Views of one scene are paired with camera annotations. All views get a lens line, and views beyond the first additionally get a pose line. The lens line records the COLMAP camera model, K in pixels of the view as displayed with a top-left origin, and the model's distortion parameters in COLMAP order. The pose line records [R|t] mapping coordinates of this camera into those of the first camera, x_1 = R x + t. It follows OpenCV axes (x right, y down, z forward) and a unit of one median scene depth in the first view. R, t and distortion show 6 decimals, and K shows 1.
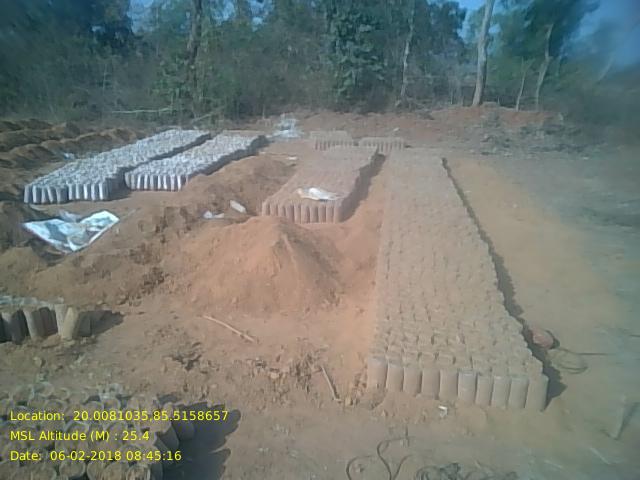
lens RADIAL K [[538.4, 0, 307.0], [0, 538.4, 261.8], [0, 0, 1]] dist [0.060895, -0.174742]
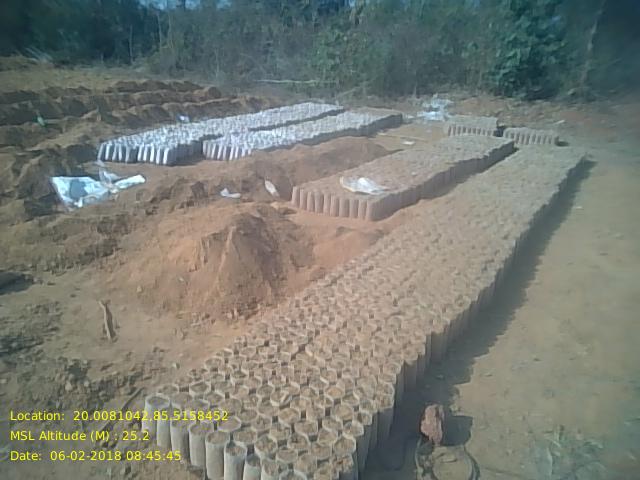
lens RADIAL K [[538.4, 0, 307.0], [0, 538.4, 261.8], [0, 0, 1]] dist [0.060895, -0.174742]
pose [[0.924550, 0.174576, -0.338719, 0.218879], [-0.161193, 0.984613, 0.067486, -0.041583], [0.345289, -0.007795, 0.938464, 0.128146]]
